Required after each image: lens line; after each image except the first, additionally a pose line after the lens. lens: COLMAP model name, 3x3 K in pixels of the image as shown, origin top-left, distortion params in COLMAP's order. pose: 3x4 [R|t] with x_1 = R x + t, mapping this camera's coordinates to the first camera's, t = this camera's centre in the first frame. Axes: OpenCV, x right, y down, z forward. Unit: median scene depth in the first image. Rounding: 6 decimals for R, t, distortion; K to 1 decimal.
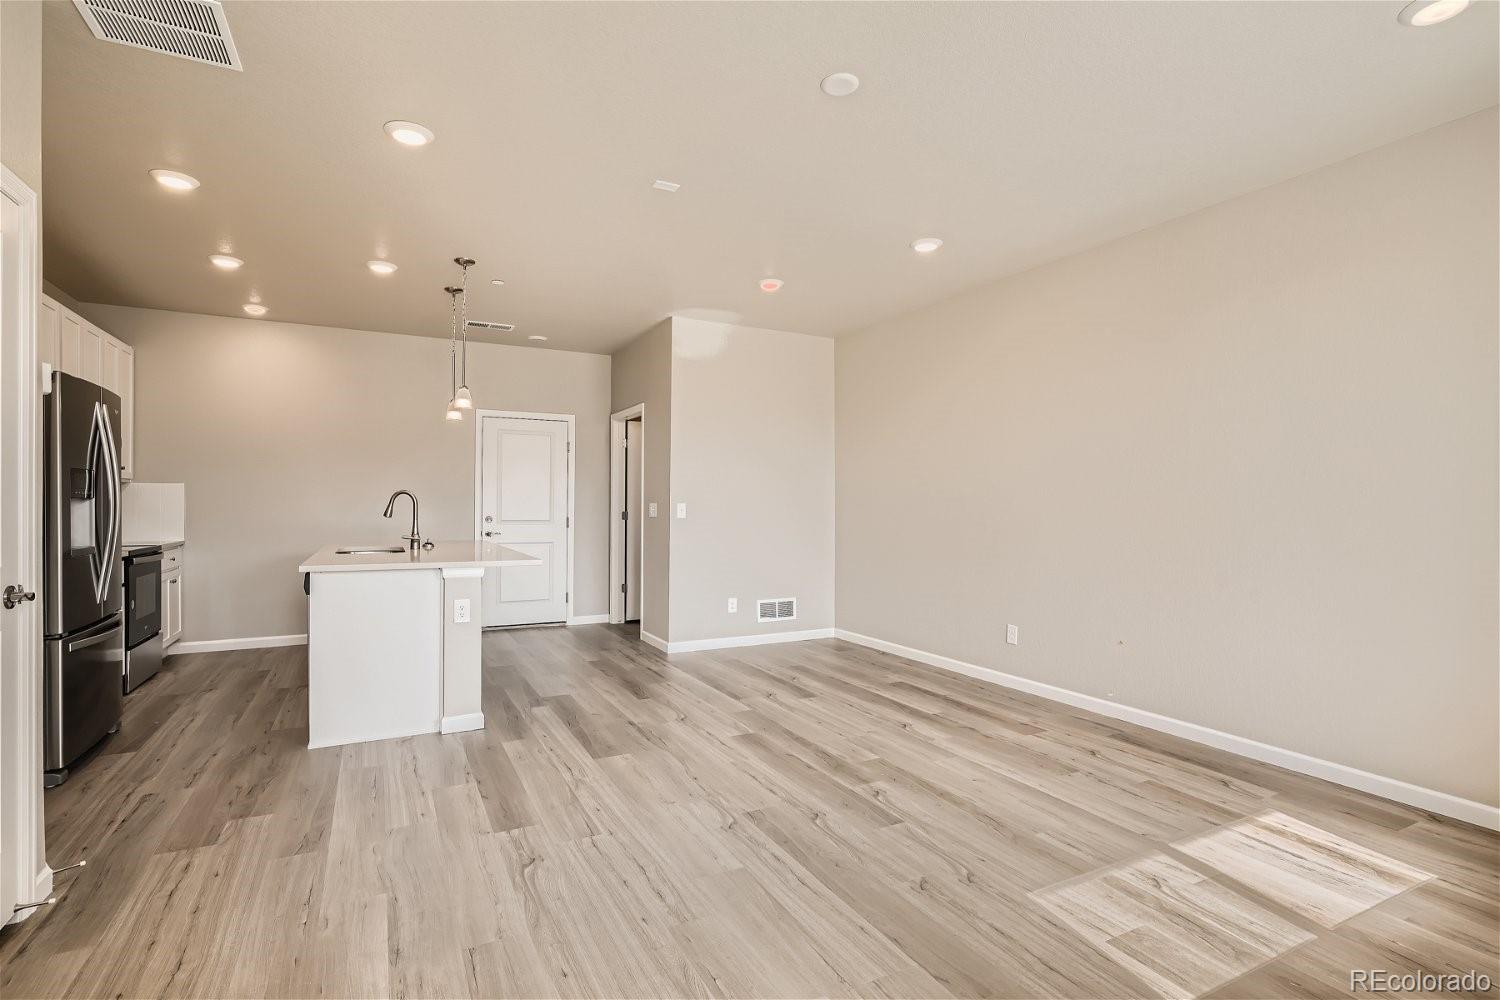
lens RADIAL K [[723.3, 0, 753.2], [0, 723.3, 502.3], [0, 0, 1]] dist [-0.014571, 0.008973]
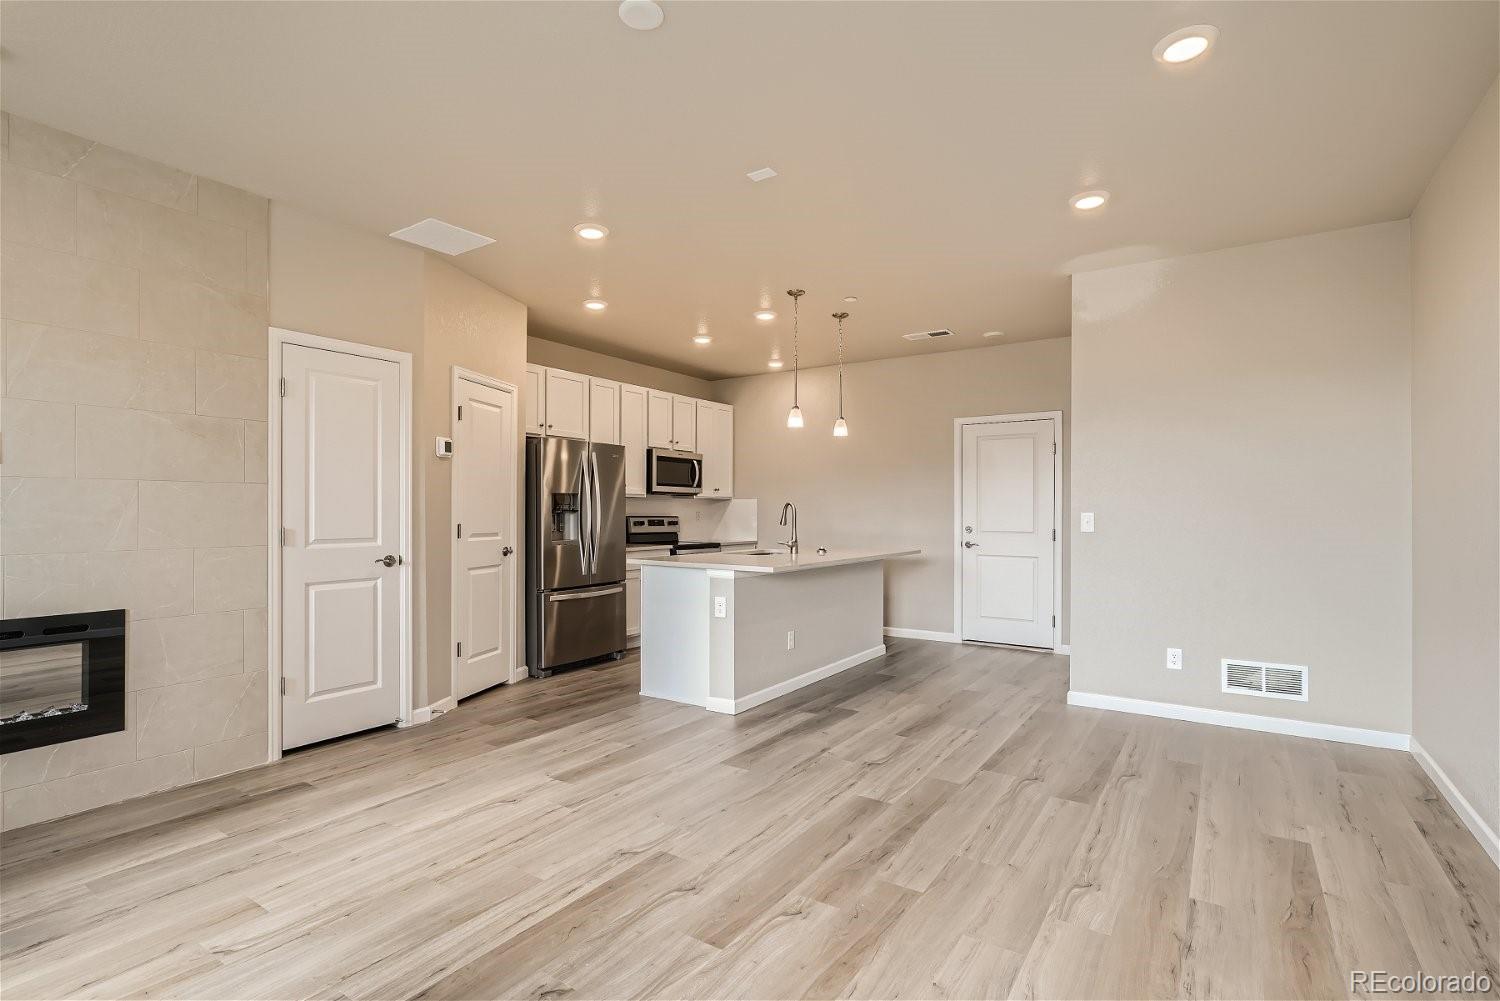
lens RADIAL K [[723.3, 0, 745.2], [0, 723.3, 510.4], [0, 0, 1]] dist [-0.014571, 0.008973]
pose [[0.472517, -0.004232, -0.881312, 0.594080], [0.002018, 0.999991, -0.003720, 0.000895], [0.881319, -0.000021, 0.472521, 0.463781]]
